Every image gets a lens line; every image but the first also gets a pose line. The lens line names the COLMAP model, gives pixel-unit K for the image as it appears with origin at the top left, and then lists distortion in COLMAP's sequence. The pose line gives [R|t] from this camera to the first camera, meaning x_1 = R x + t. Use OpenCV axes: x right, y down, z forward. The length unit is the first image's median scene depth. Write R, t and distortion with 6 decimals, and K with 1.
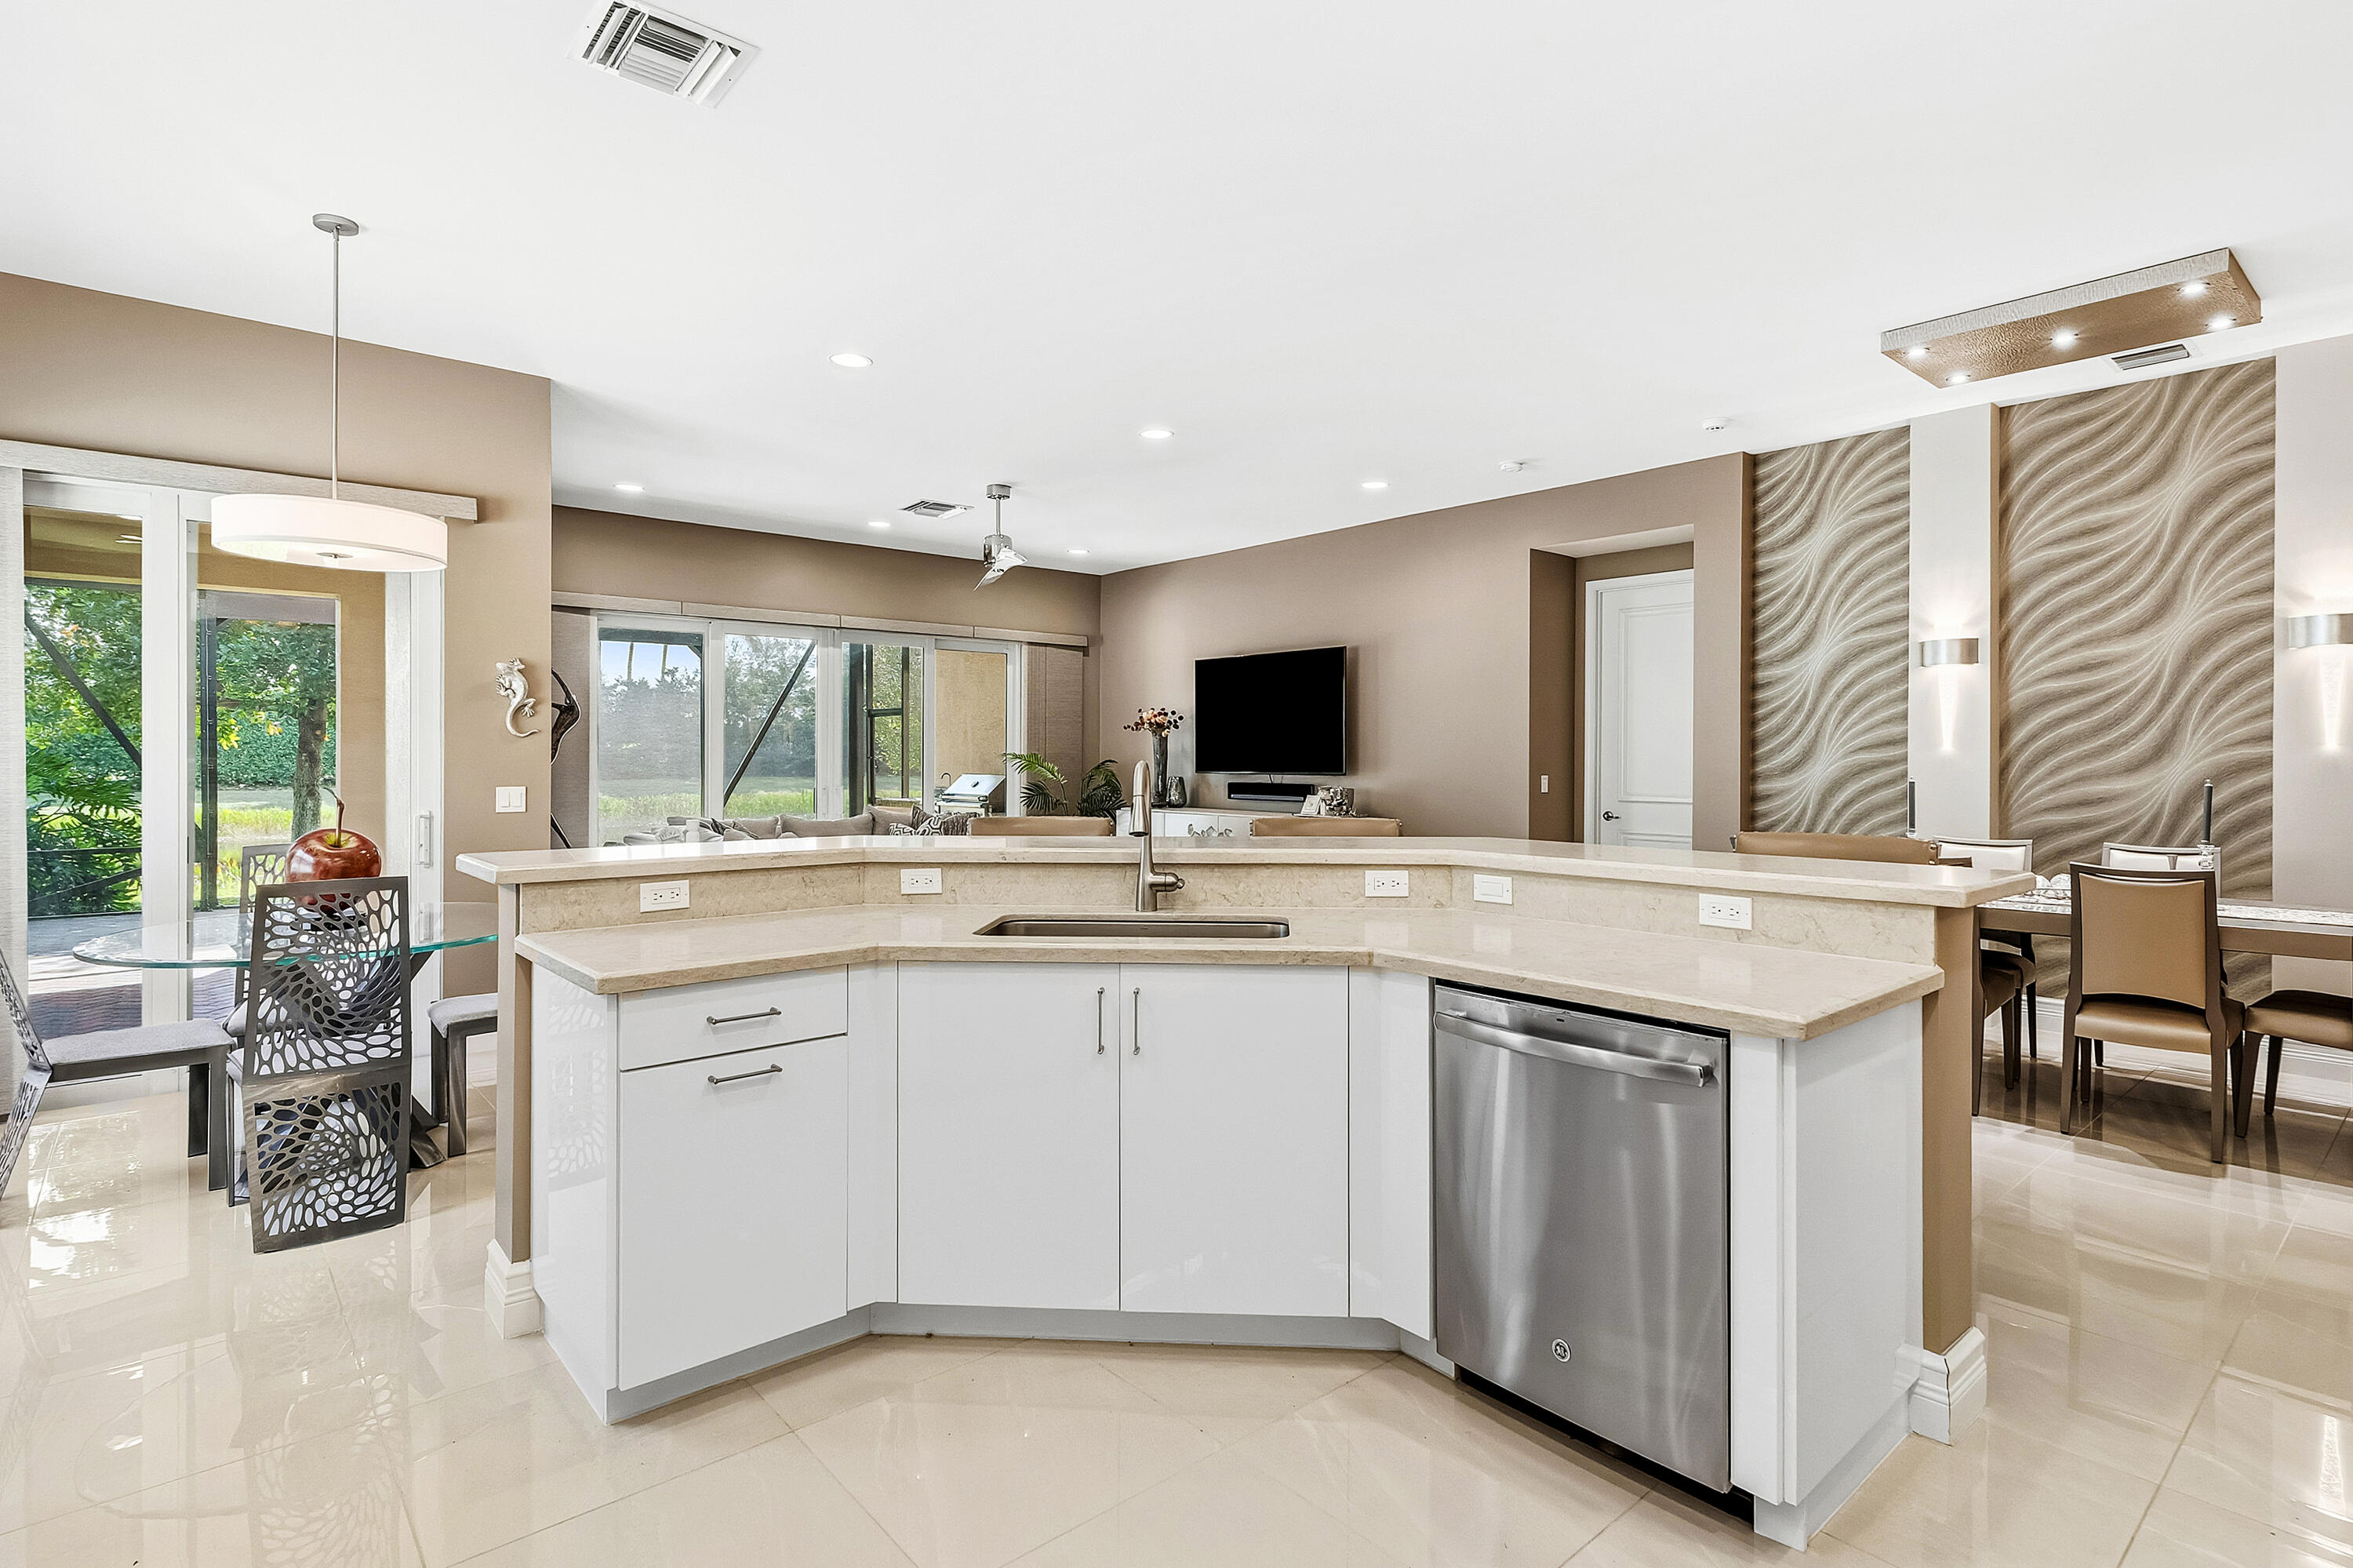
lens RADIAL K [[1171.8, 0, 1194.6], [0, 1171.8, 769.1], [0, 0, 1]] dist [0.002994, 0.001568]
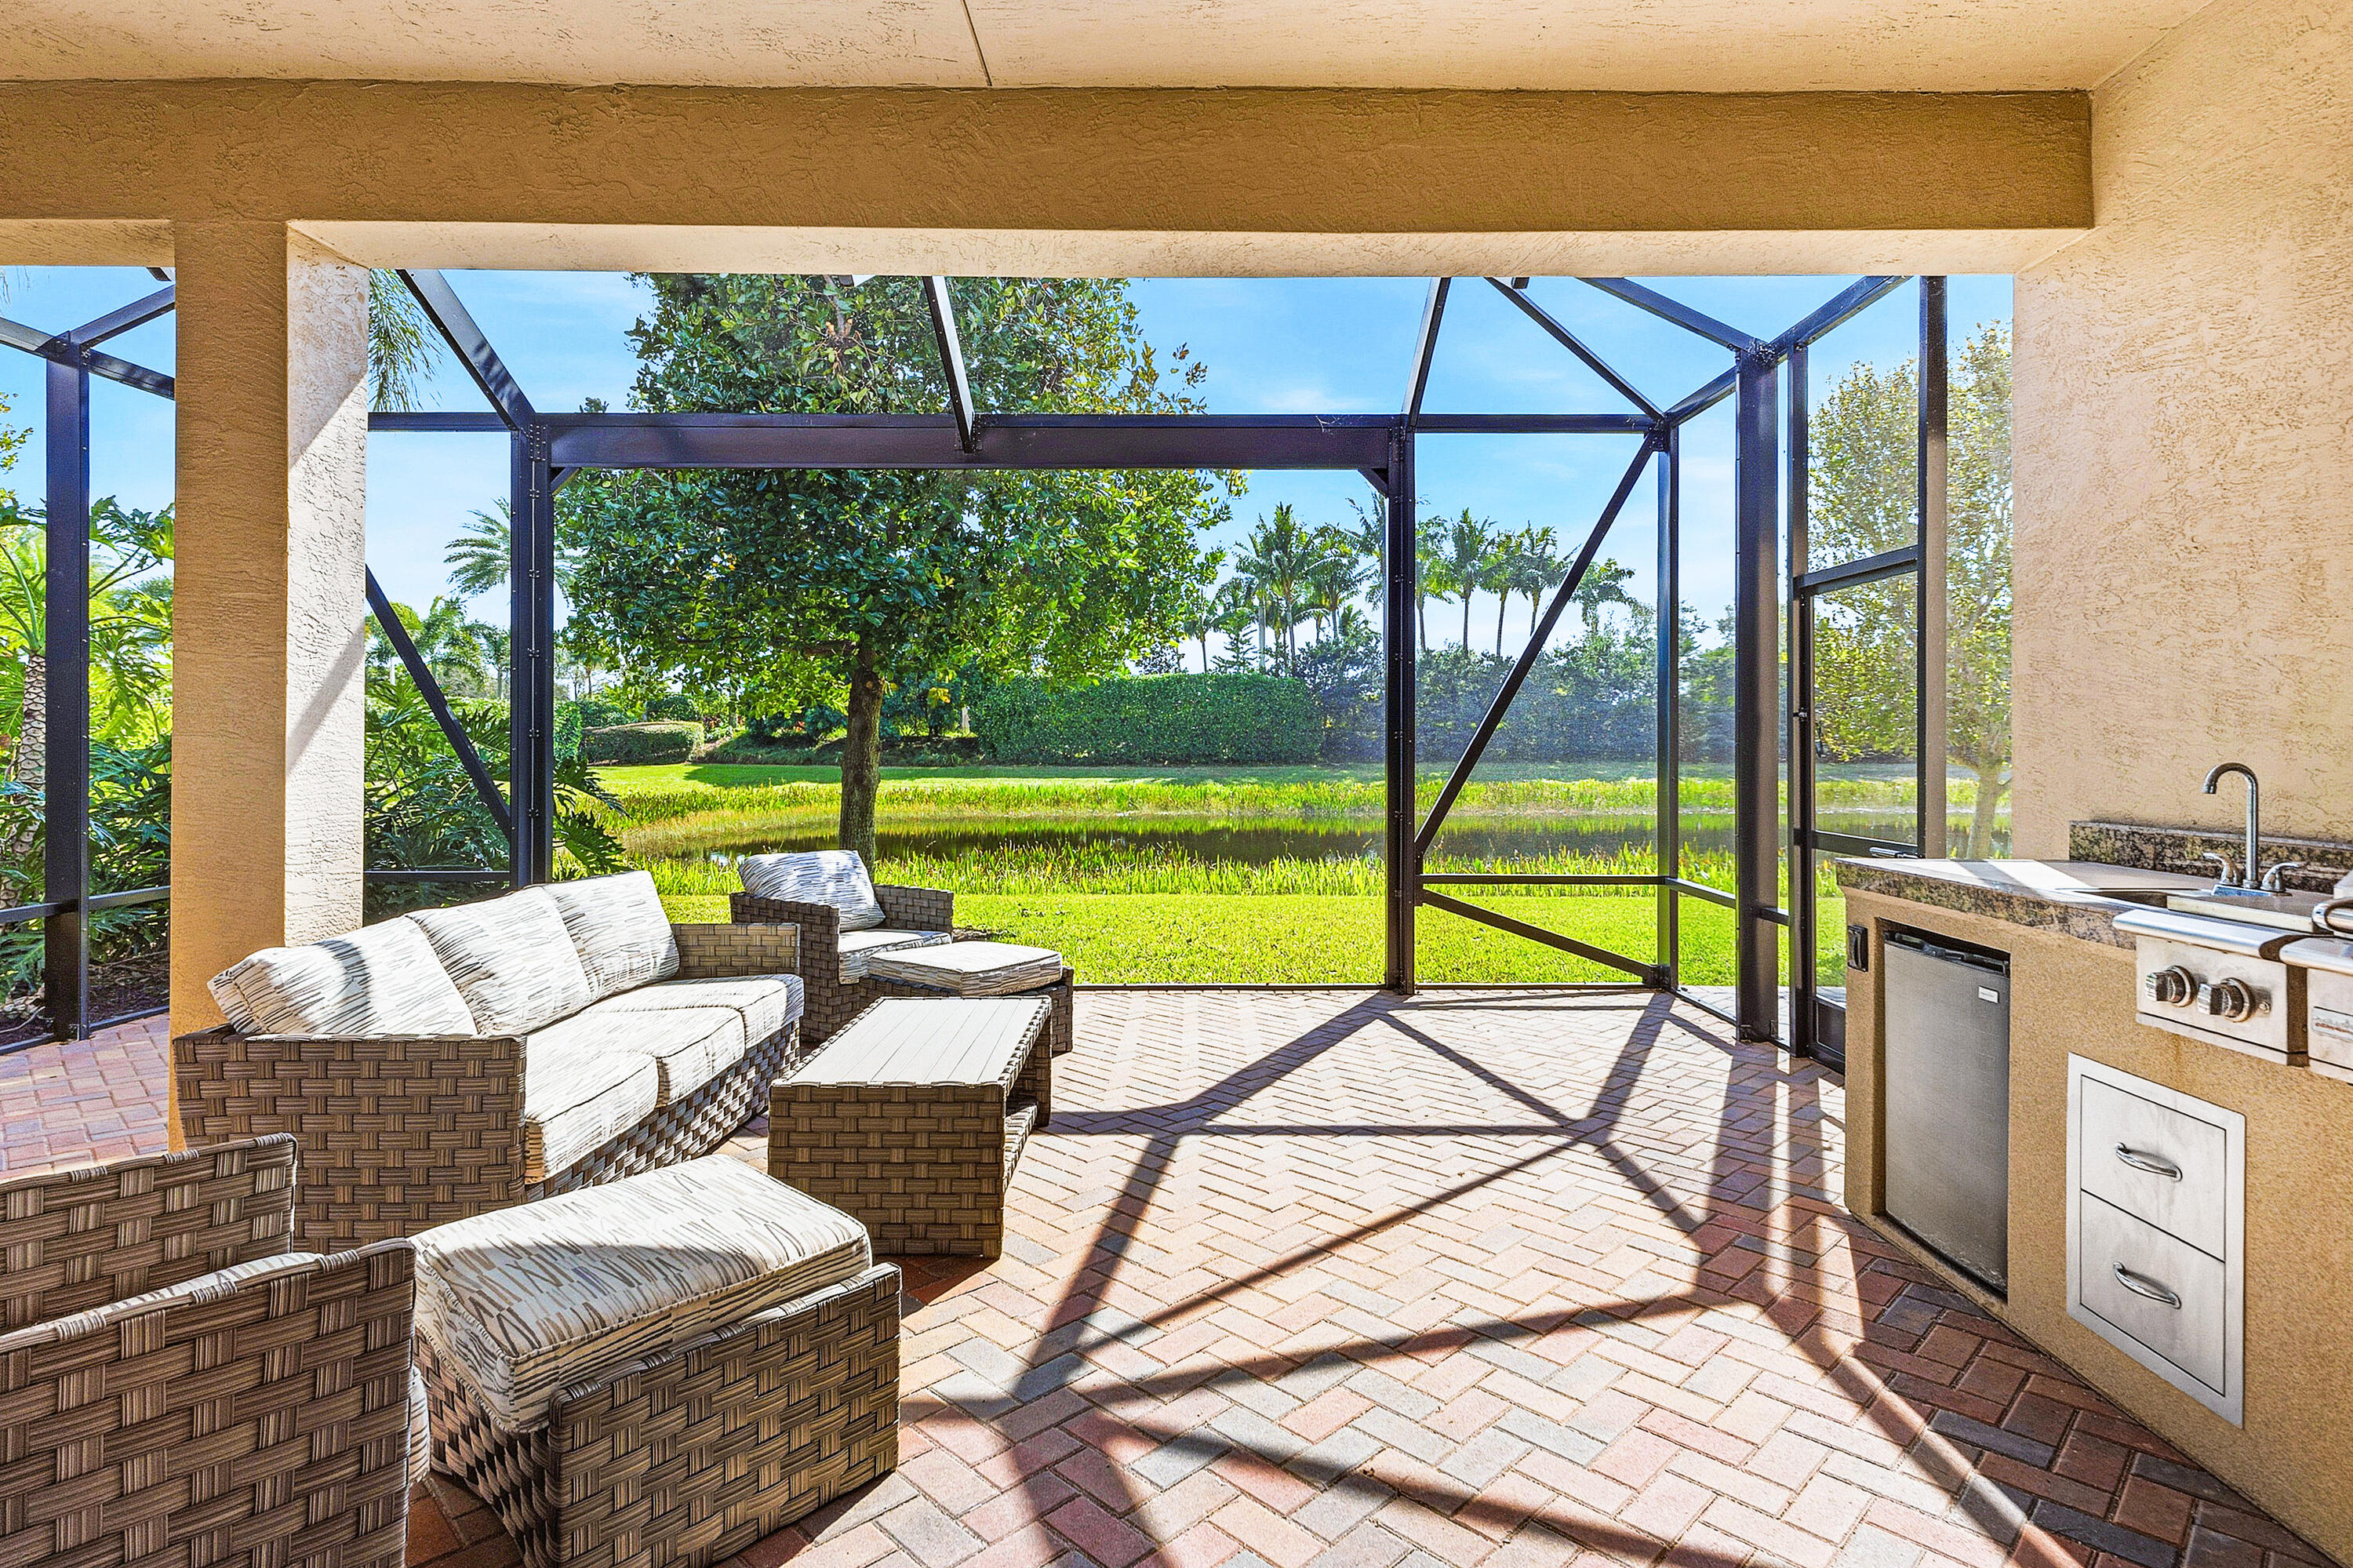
lens RADIAL K [[1198.0, 0, 1212.9], [0, 1198.0, 713.5], [0, 0, 1]] dist [0.003593, 0.000576]
pose [[0.760362, -0.011003, -0.649406, -0.260829], [-0.010929, 0.999498, -0.029730, 0.003401], [0.649408, 0.029703, 0.759860, 0.901793]]
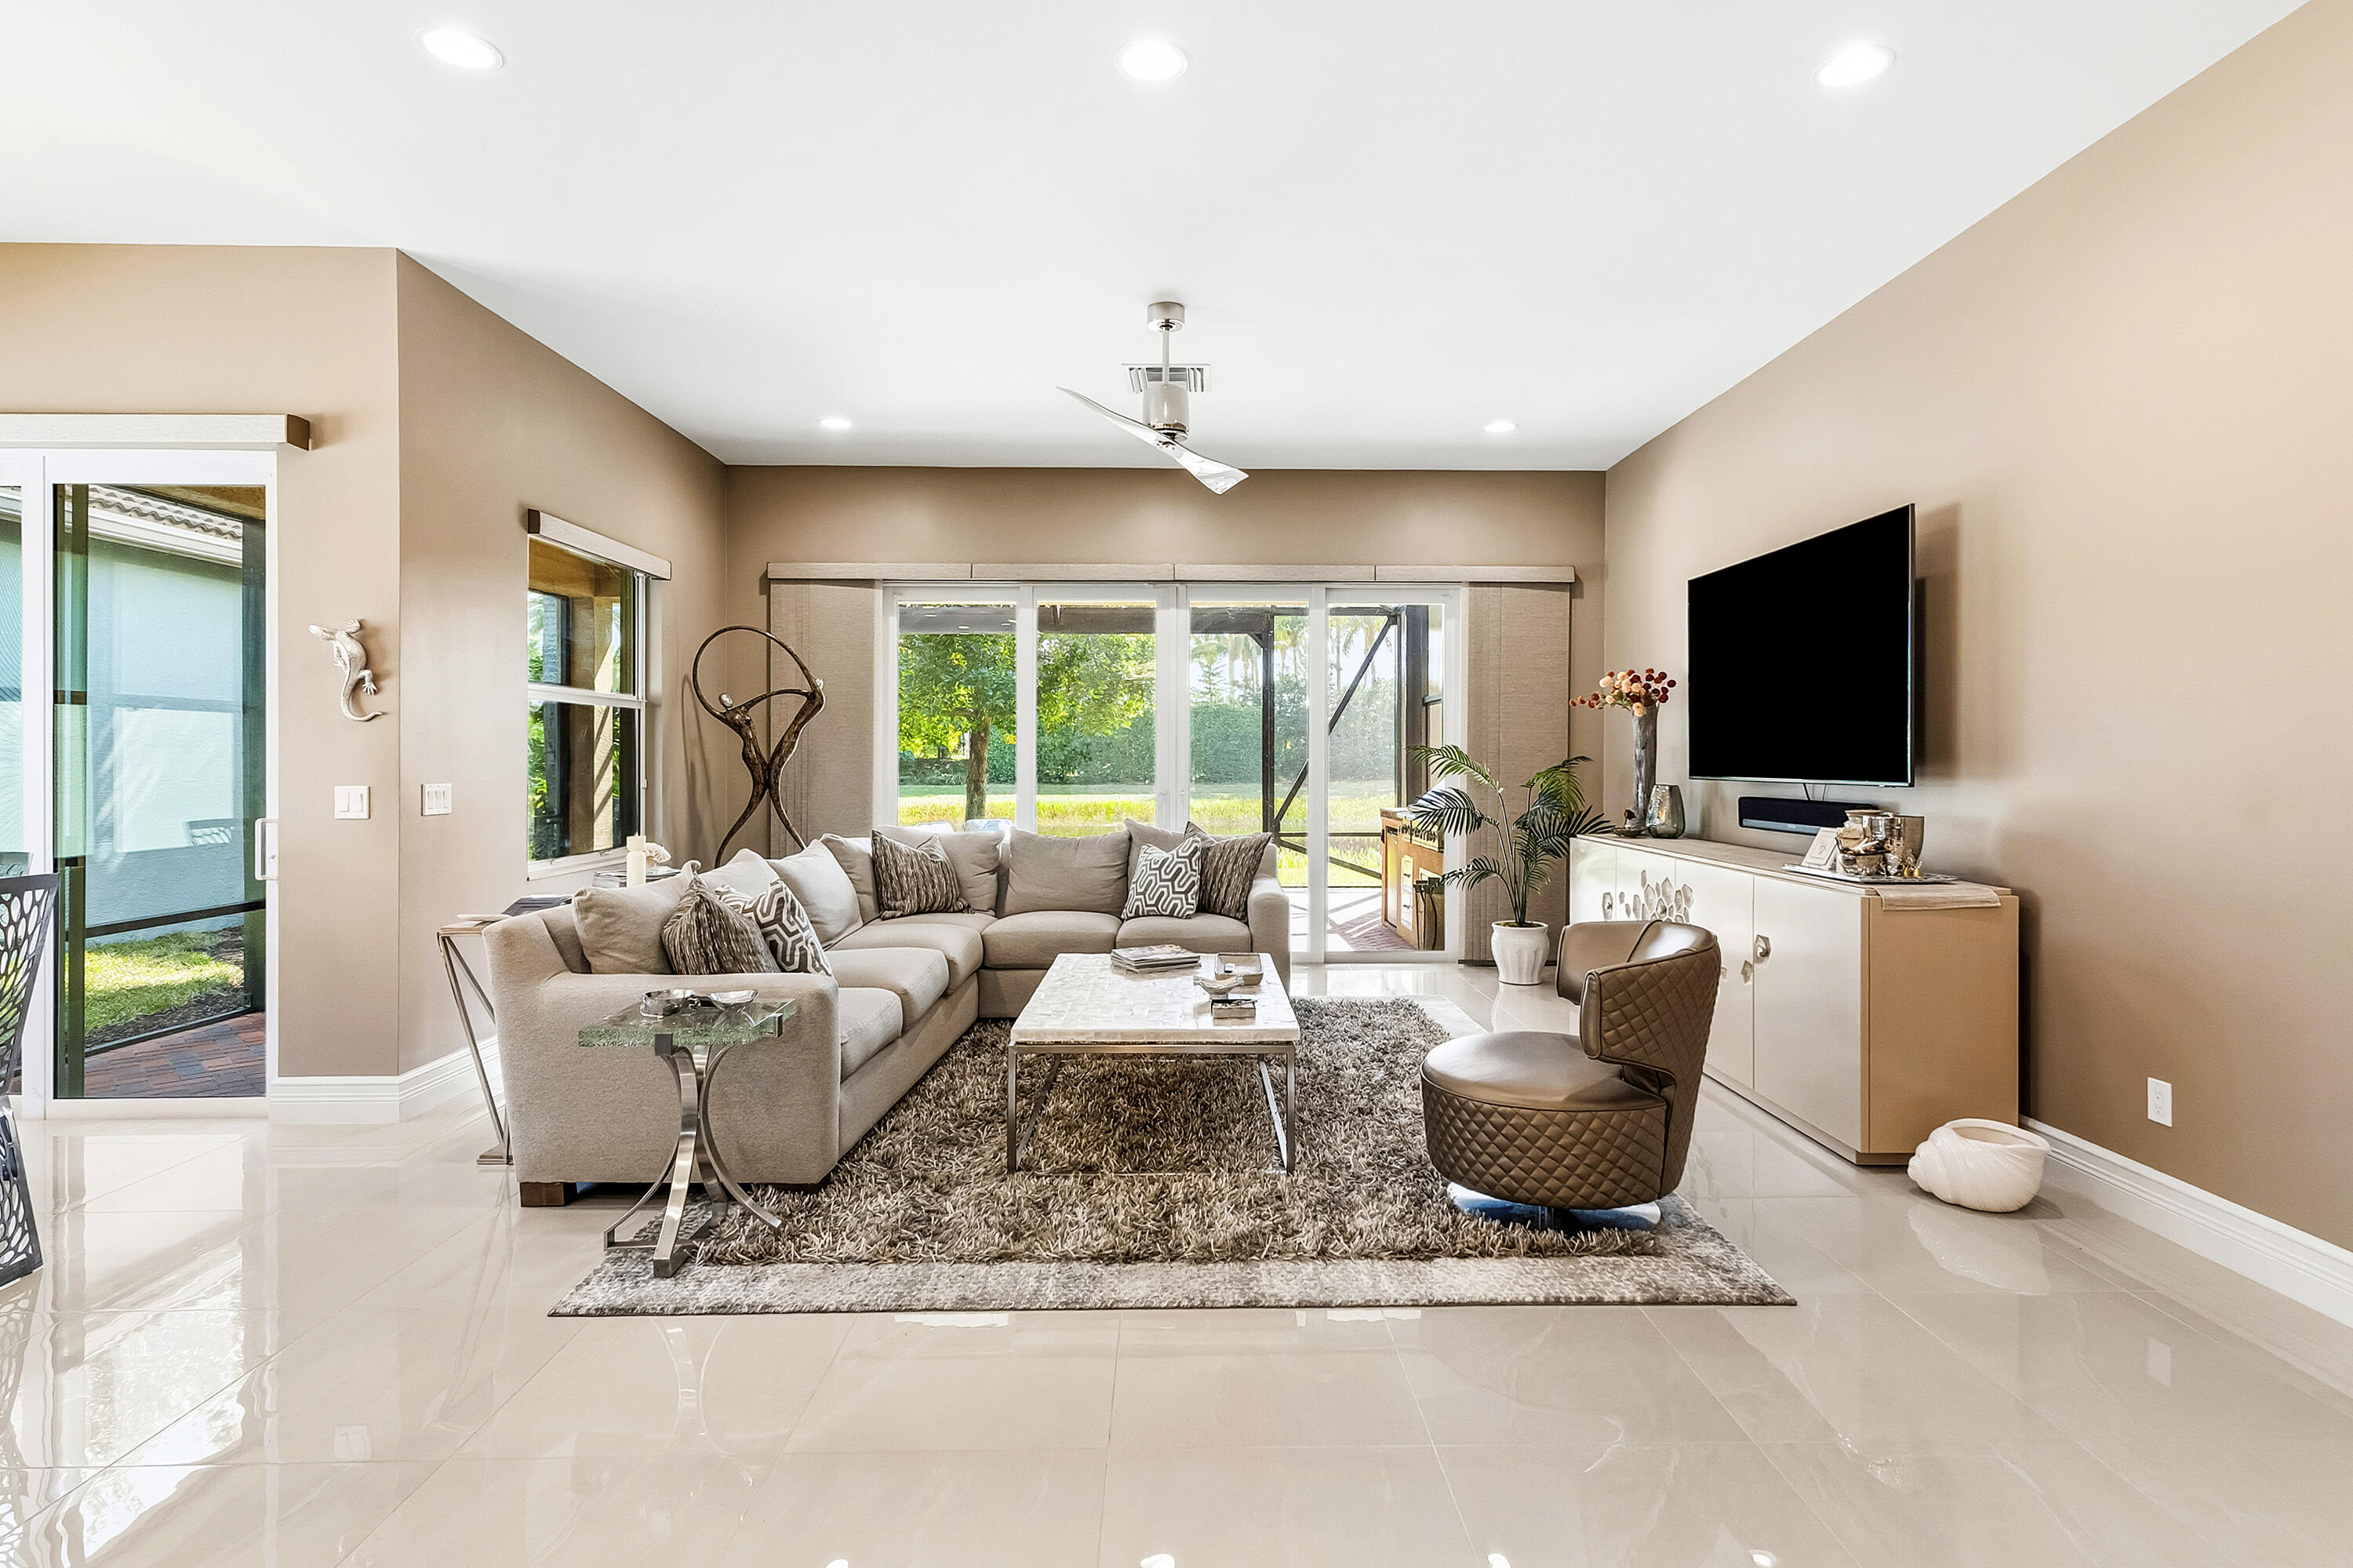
lens RADIAL K [[1171.8, 0, 1194.6], [0, 1171.8, 769.1], [0, 0, 1]] dist [0.002994, 0.001568]
pose [[0.761967, 0.005655, -0.647591, 0.183369], [-0.007098, 0.999975, 0.000381, -0.000020], [0.647577, 0.004306, 0.761988, 0.408389]]
